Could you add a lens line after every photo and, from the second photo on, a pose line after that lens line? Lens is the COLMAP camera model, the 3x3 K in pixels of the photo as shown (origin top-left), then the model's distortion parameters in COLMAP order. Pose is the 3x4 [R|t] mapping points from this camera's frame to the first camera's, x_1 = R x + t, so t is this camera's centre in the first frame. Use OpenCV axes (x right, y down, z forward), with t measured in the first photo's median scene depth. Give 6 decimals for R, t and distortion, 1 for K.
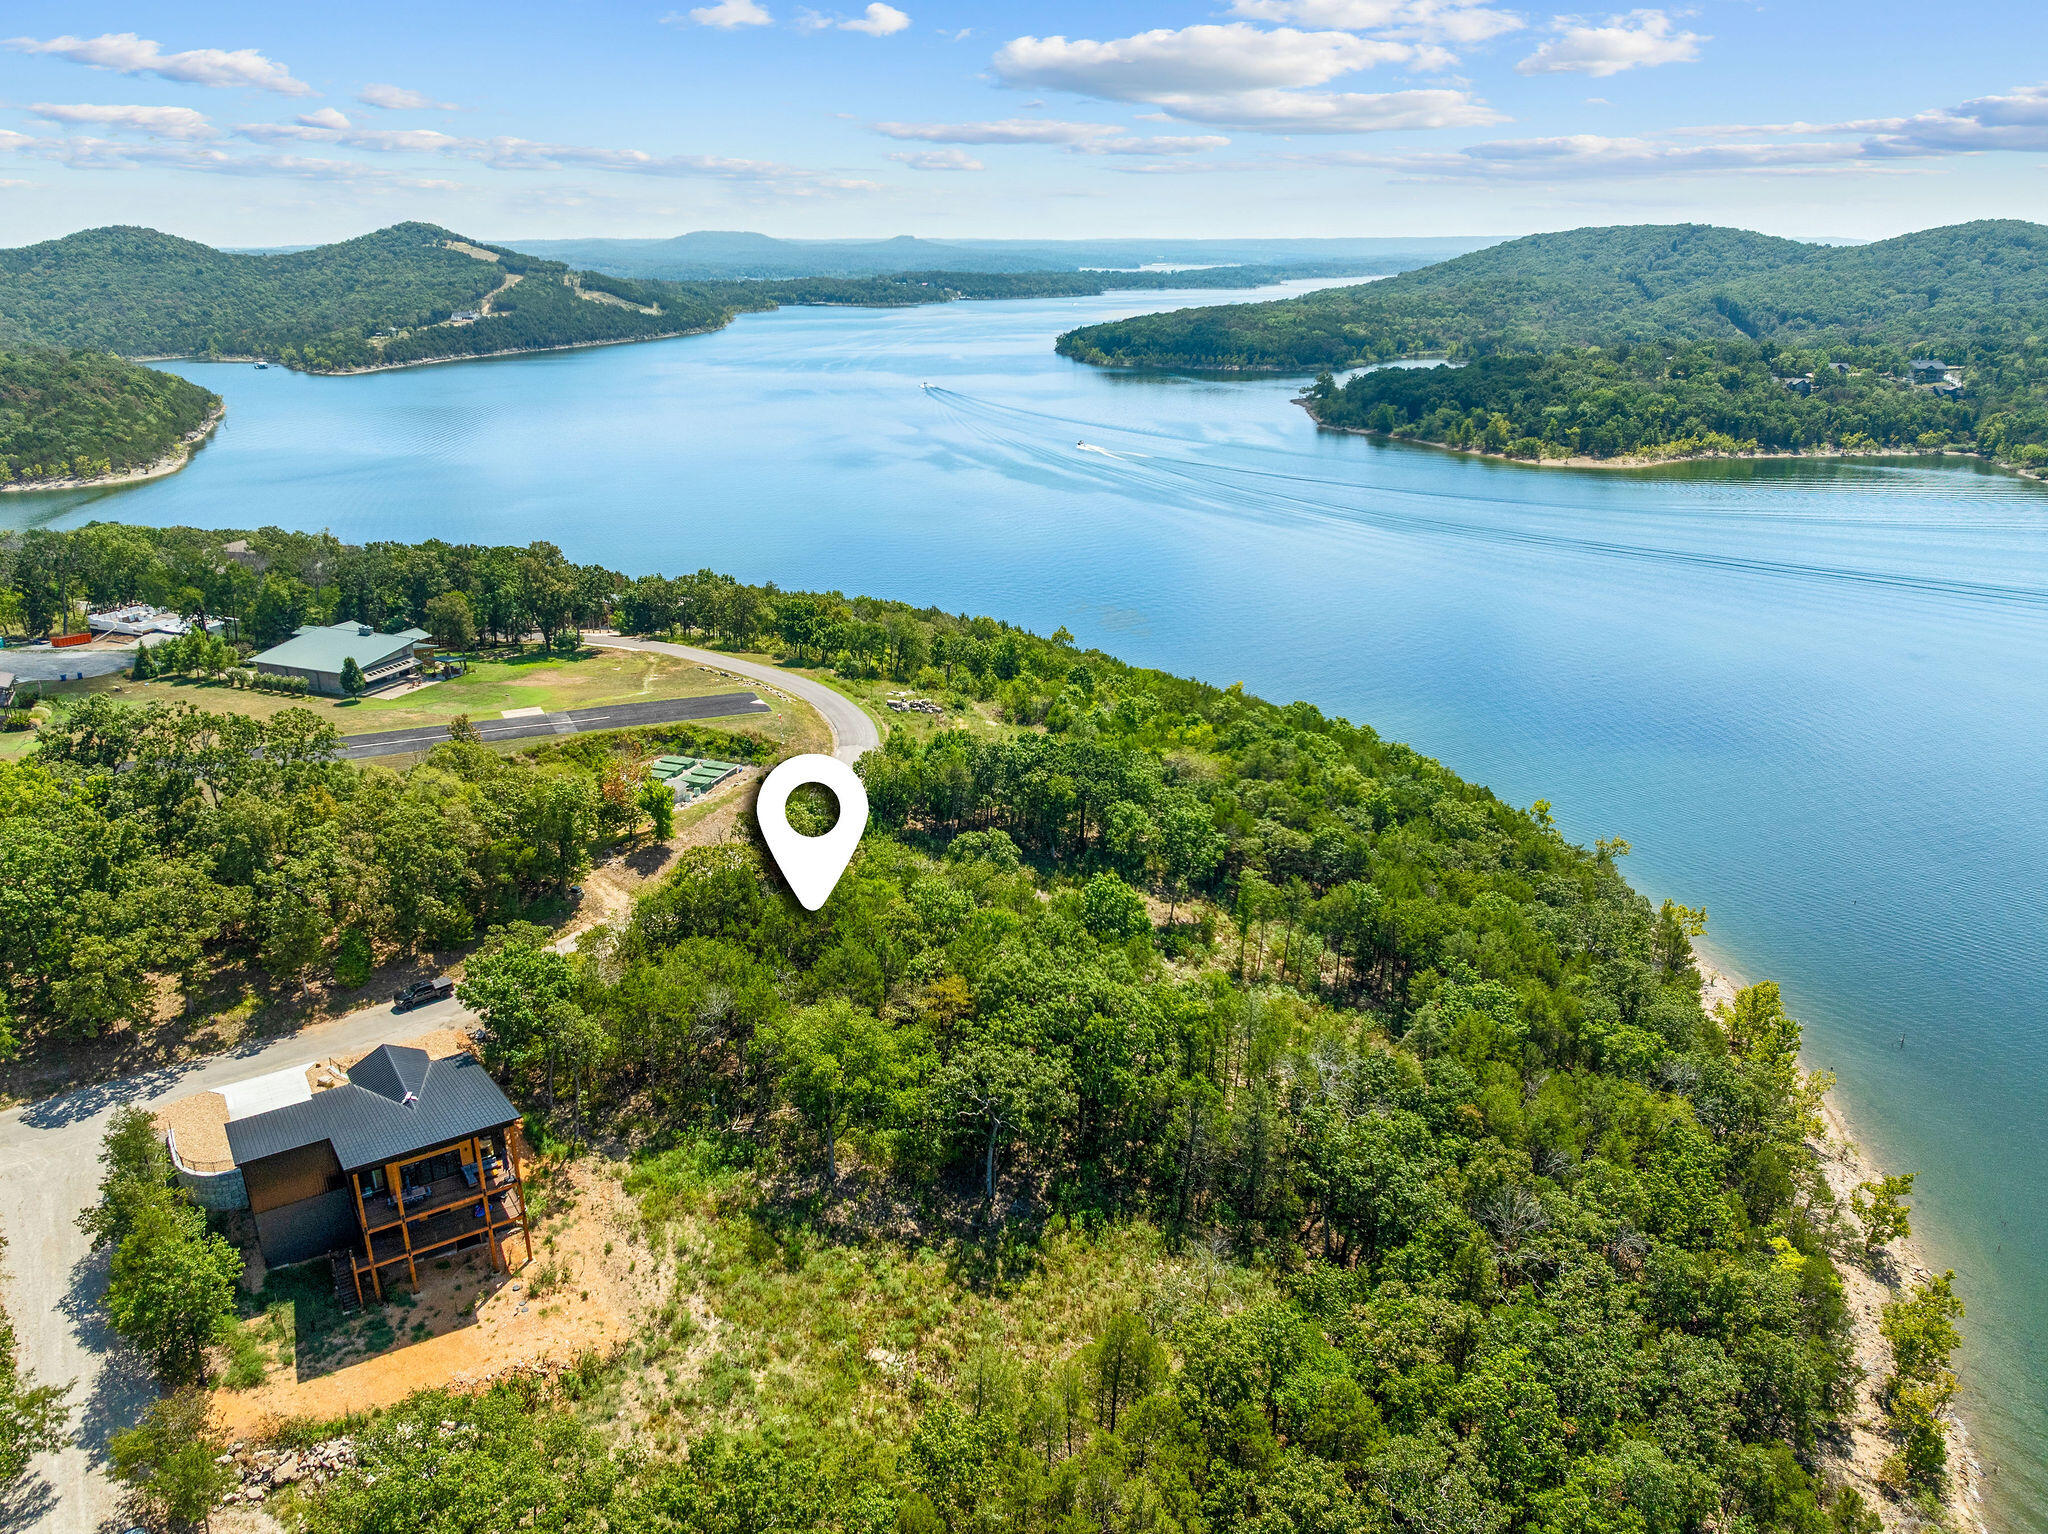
lens RADIAL K [[1468.5, 0, 1024.0], [0, 1468.5, 767.0], [0, 0, 1]] dist [-0.037655, 0.006848]
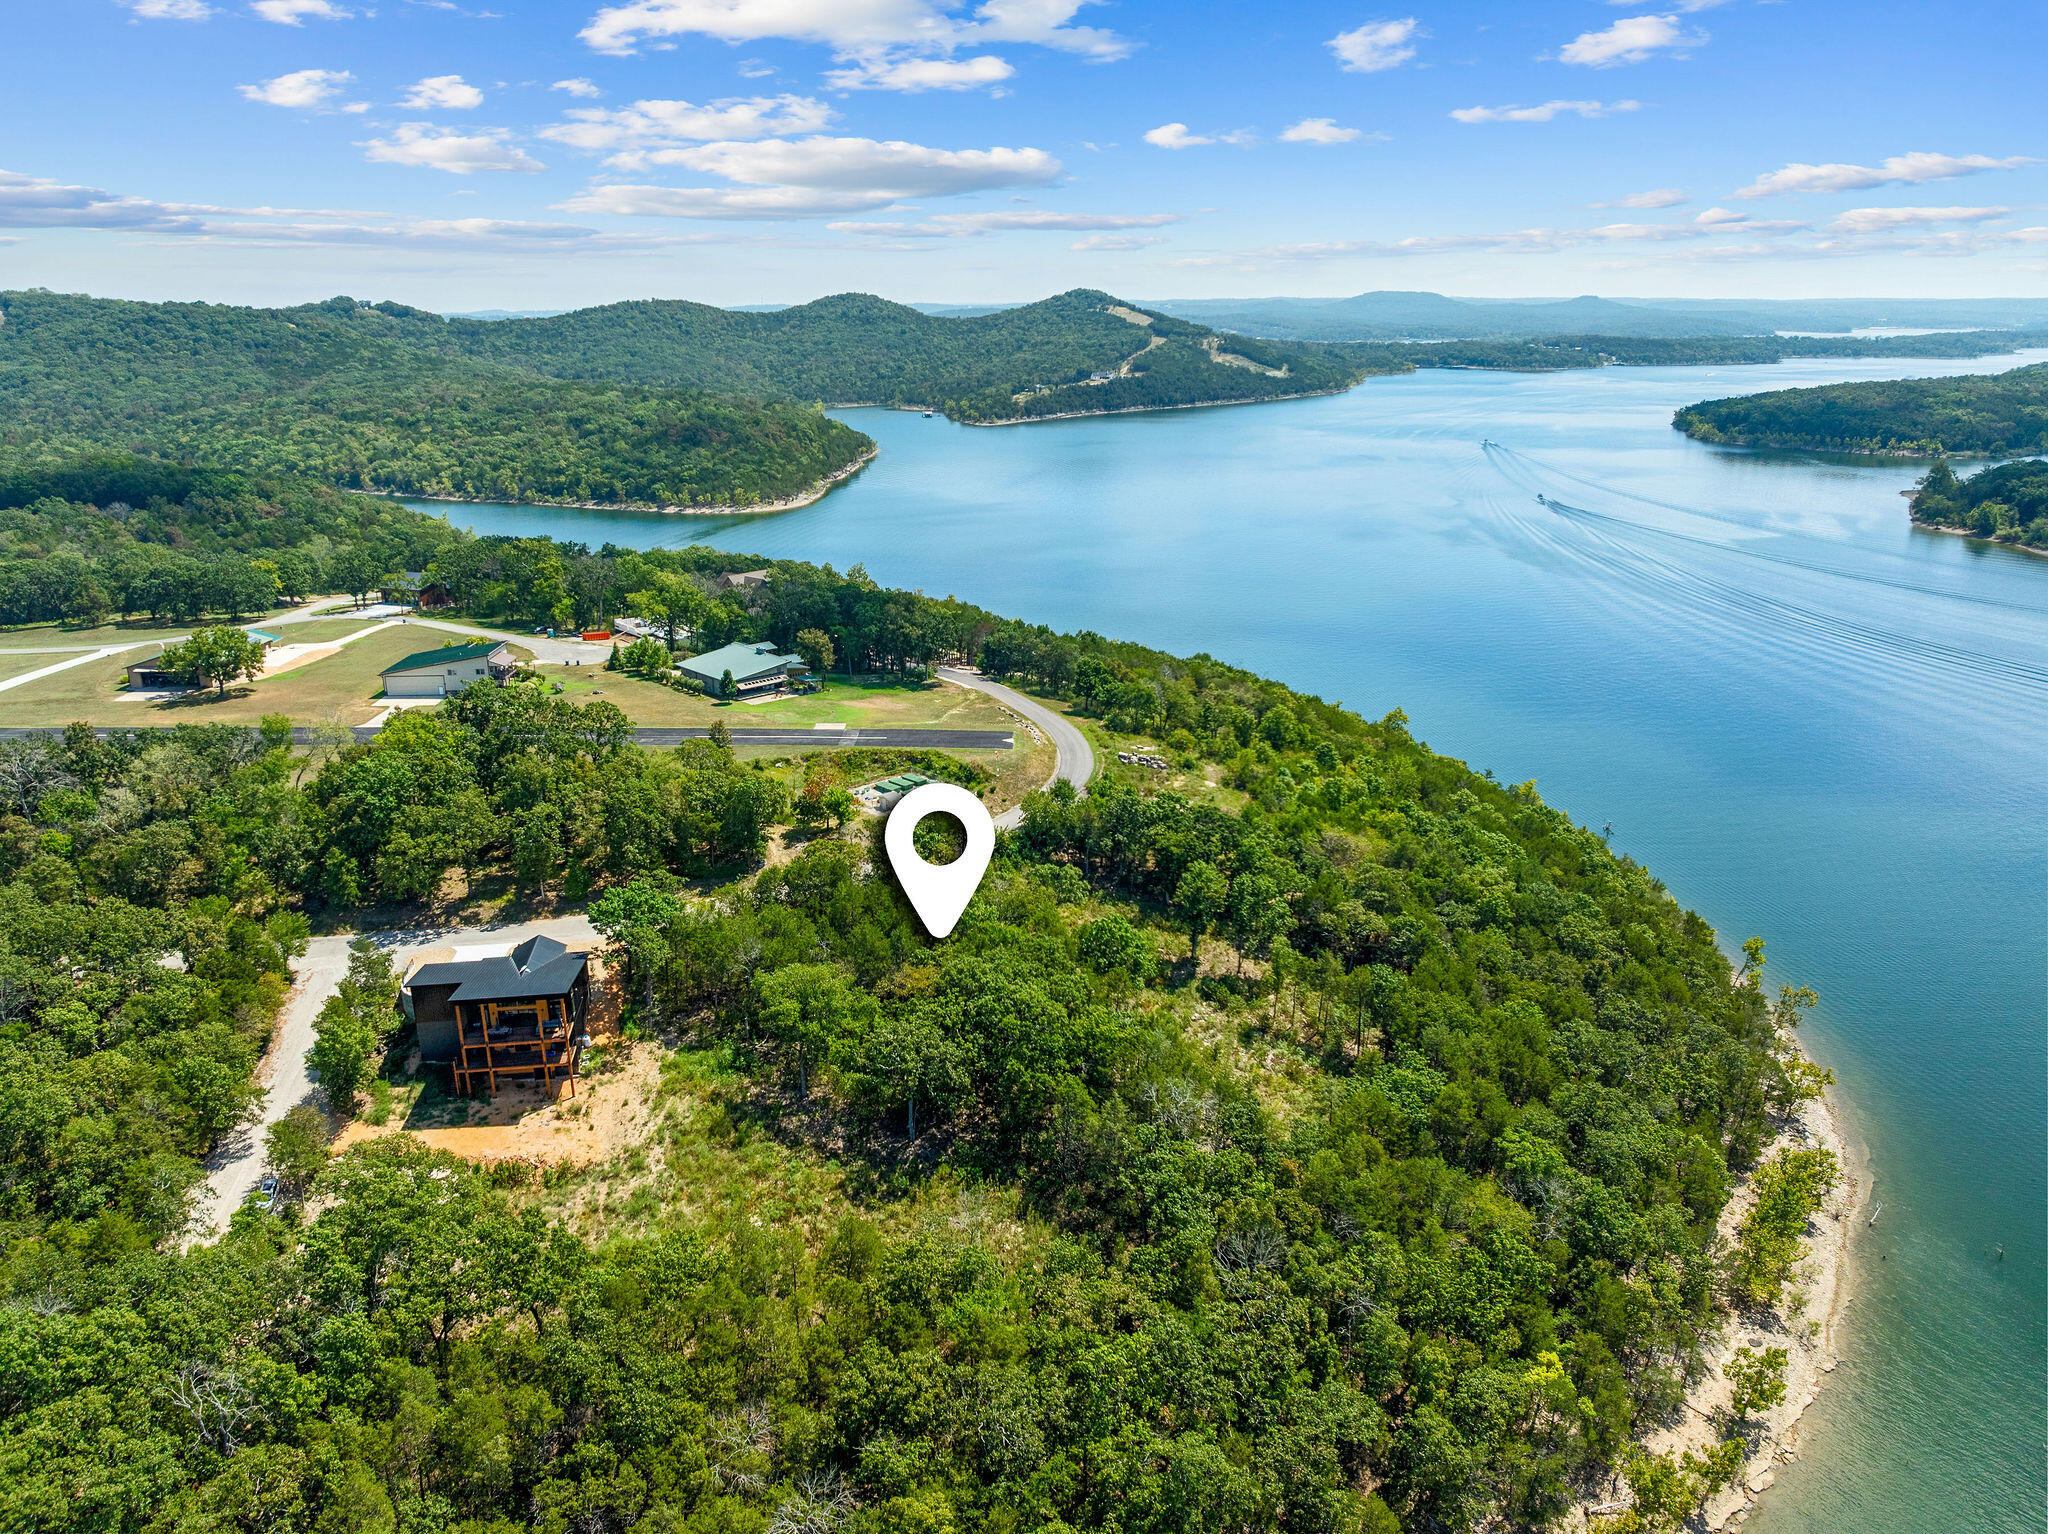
lens RADIAL K [[1448.5, 0, 1024.0], [0, 1448.5, 767.0], [0, 0, 1]] dist [-0.027041, -0.001862]
pose [[0.902963, 0.124656, -0.411239, 0.308438], [-0.137729, 0.990468, -0.002180, -0.021318], [0.407048, 0.058608, 0.911525, -0.069040]]
